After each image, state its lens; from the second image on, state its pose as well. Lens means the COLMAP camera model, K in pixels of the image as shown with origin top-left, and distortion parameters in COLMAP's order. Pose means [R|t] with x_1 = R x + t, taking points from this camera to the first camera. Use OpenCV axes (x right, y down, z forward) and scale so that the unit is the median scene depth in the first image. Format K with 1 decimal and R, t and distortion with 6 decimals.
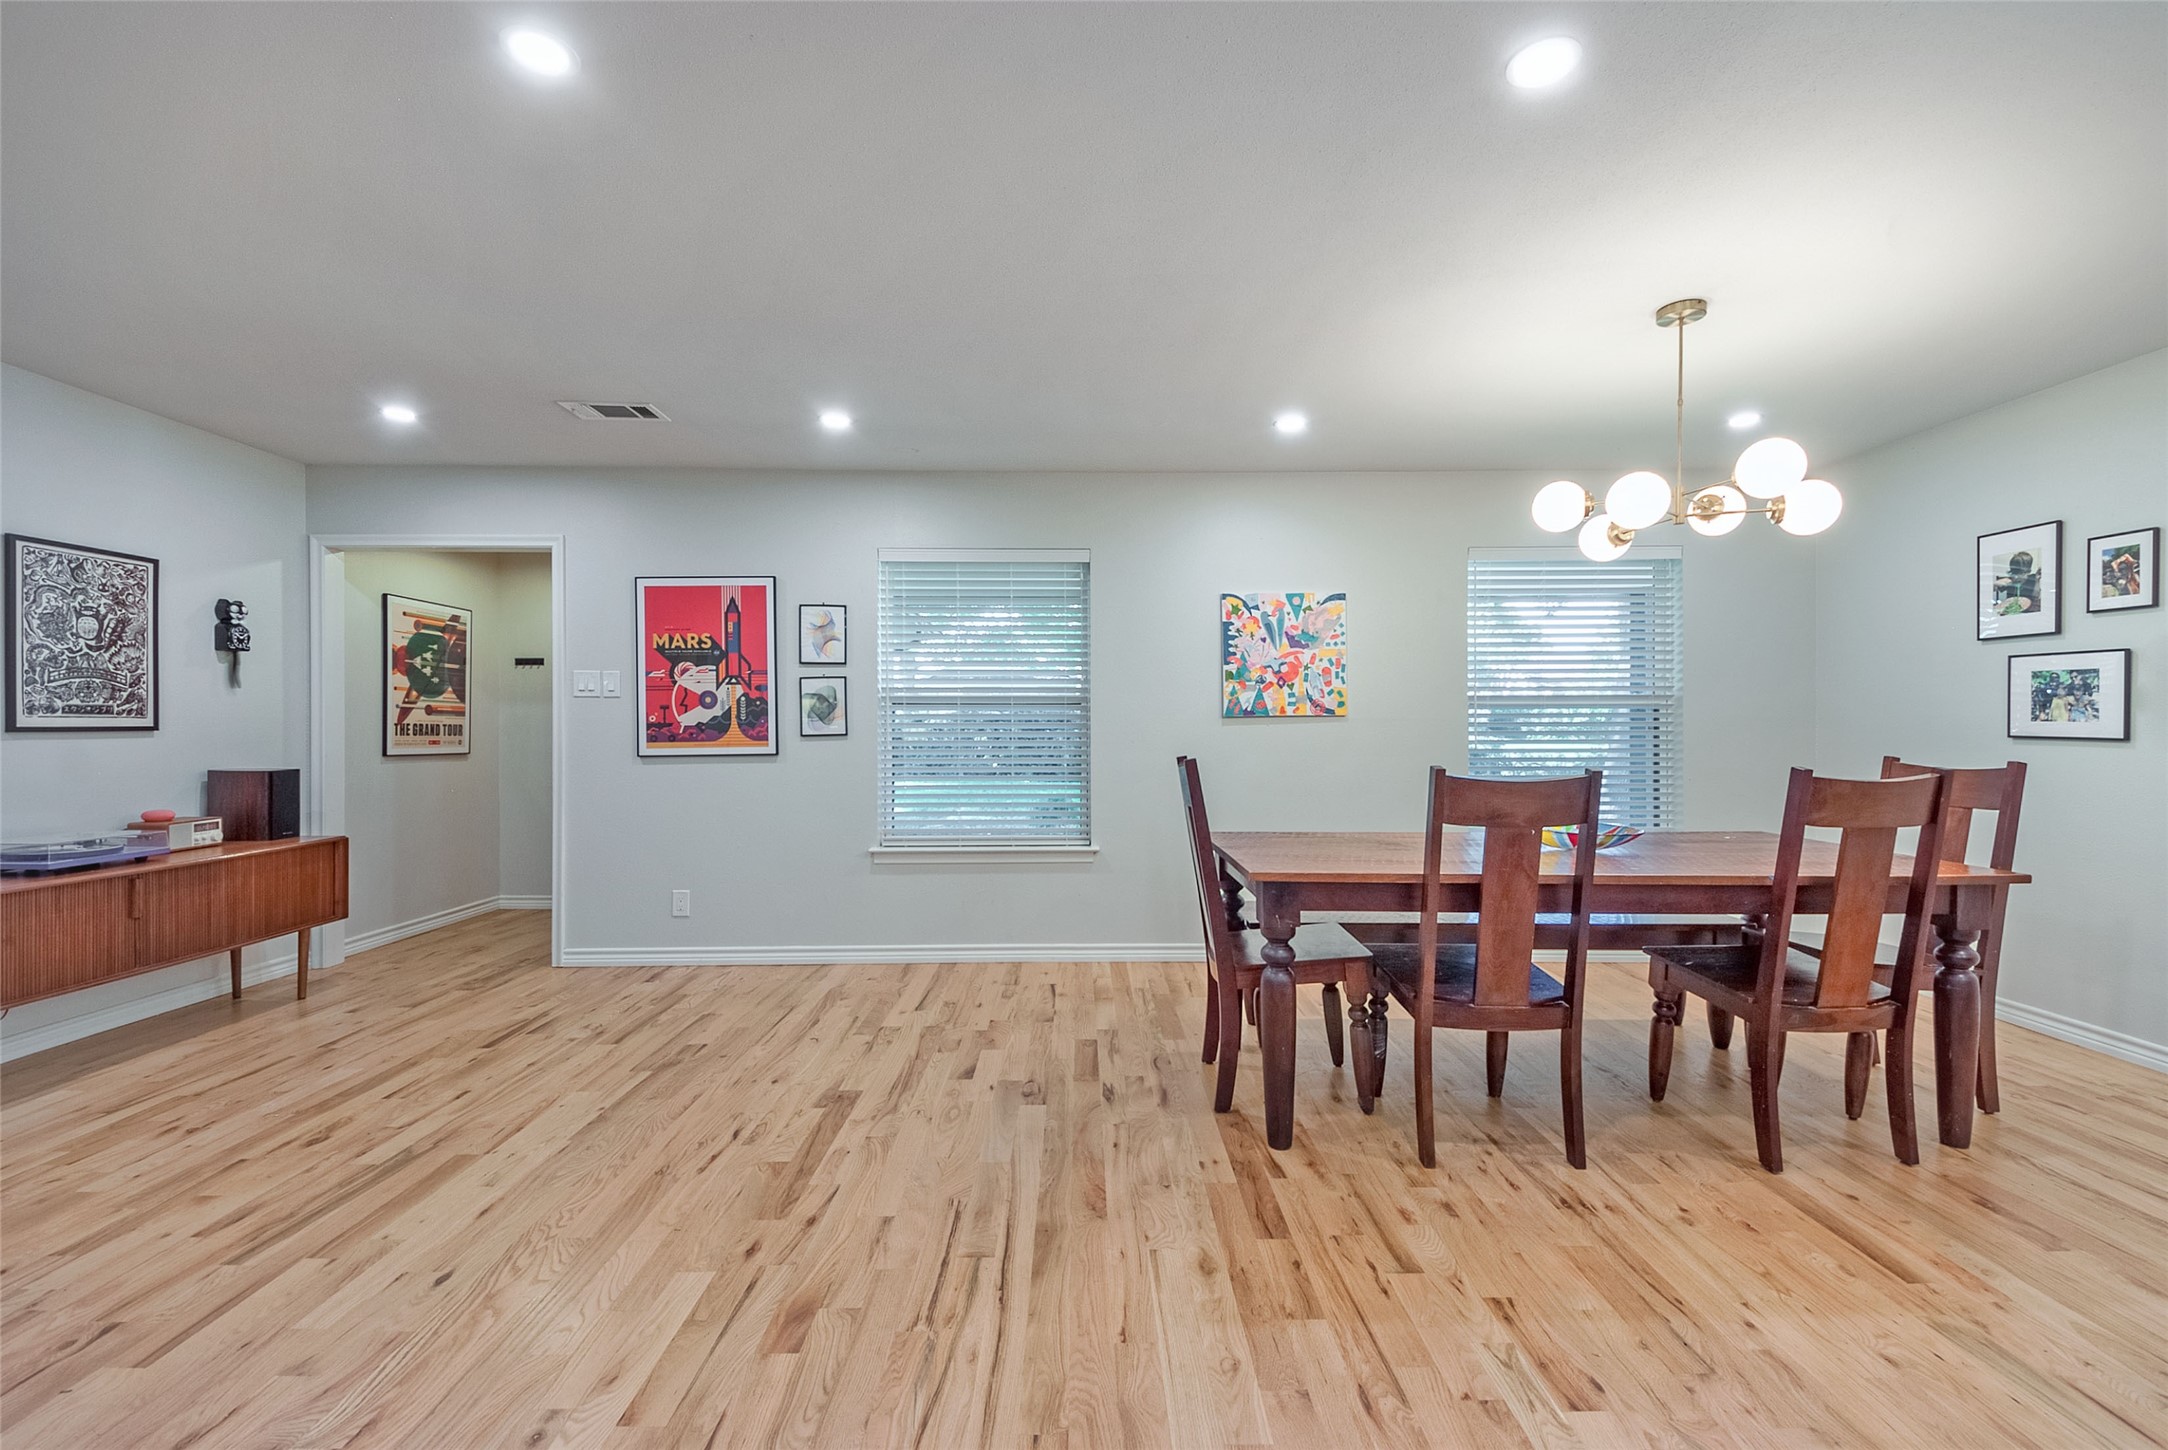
lens RADIAL K [[898.4, 0, 1093.7], [0, 898.4, 727.9], [0, 0, 1]] dist [0.028718, -0.020348]
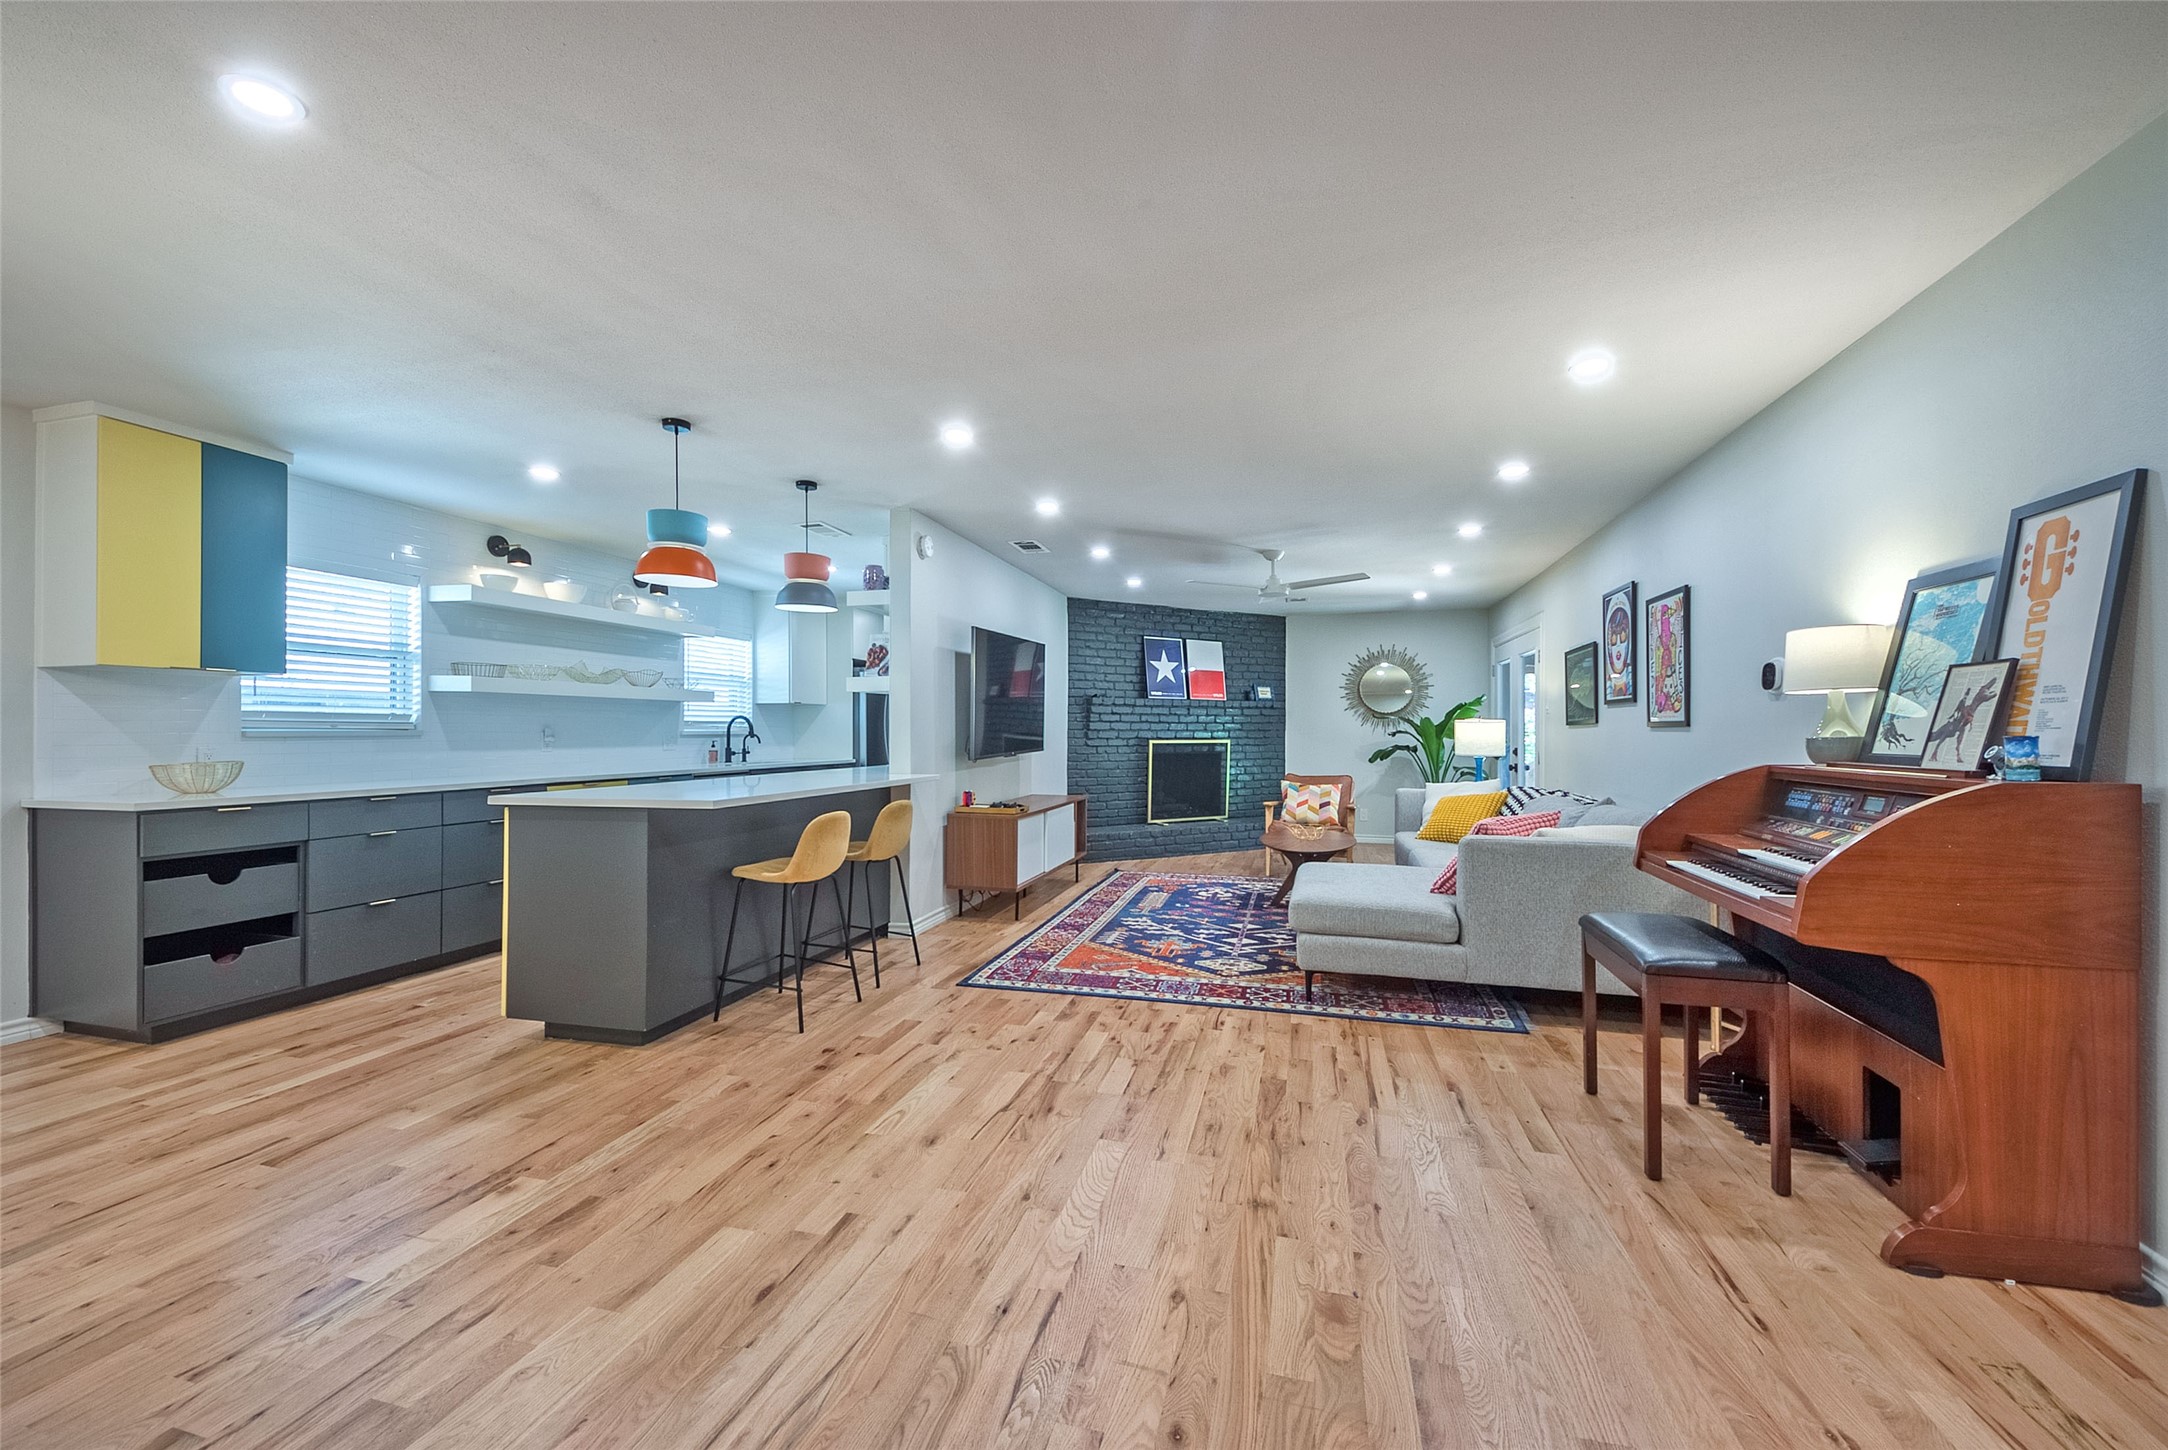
lens RADIAL K [[858.3, 0, 1077.6], [0, 858.3, 727.6], [0, 0, 1]] dist [0.060500, -0.038925]
pose [[-0.961092, 0.004096, 0.276197, -0.262670], [0.003741, 0.999991, -0.001811, -0.001563], [-0.276202, -0.000707, -0.961099, 0.660057]]
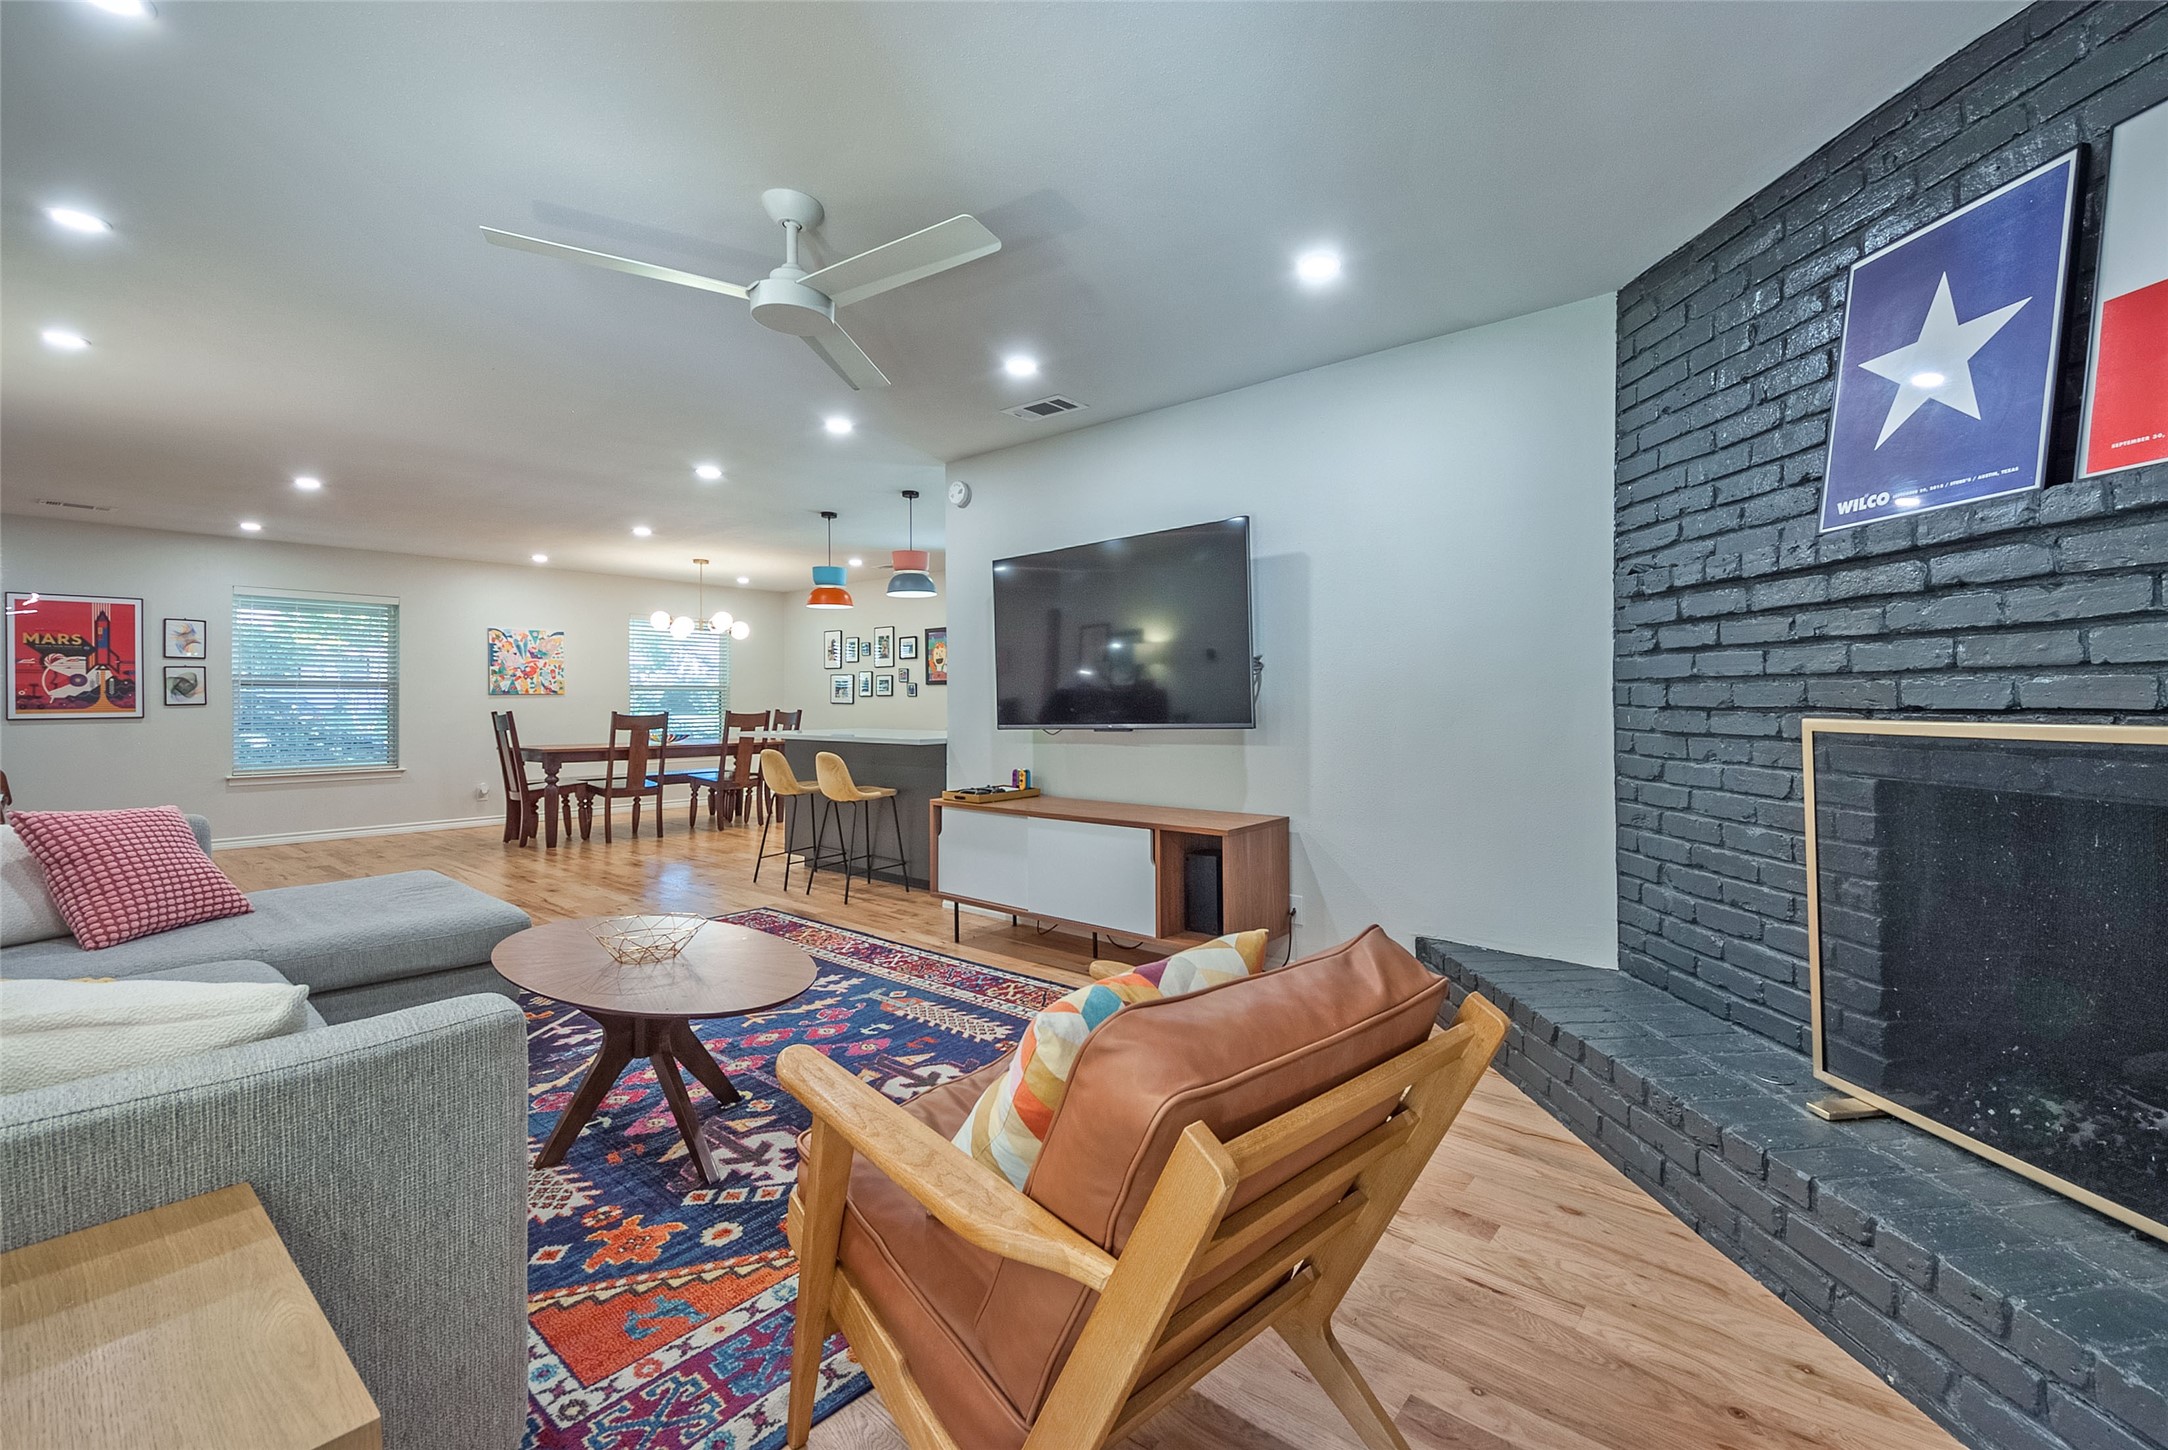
lens RADIAL K [[889.2, 0, 1131.2], [0, 889.2, 698.8], [0, 0, 1]] dist [0.009701, -0.012507]
pose [[0.627570, 0.002680, 0.778556, -0.464586], [0.004208, 0.999968, -0.006834, 0.015735], [-0.778549, 0.007565, 0.627538, -1.207203]]
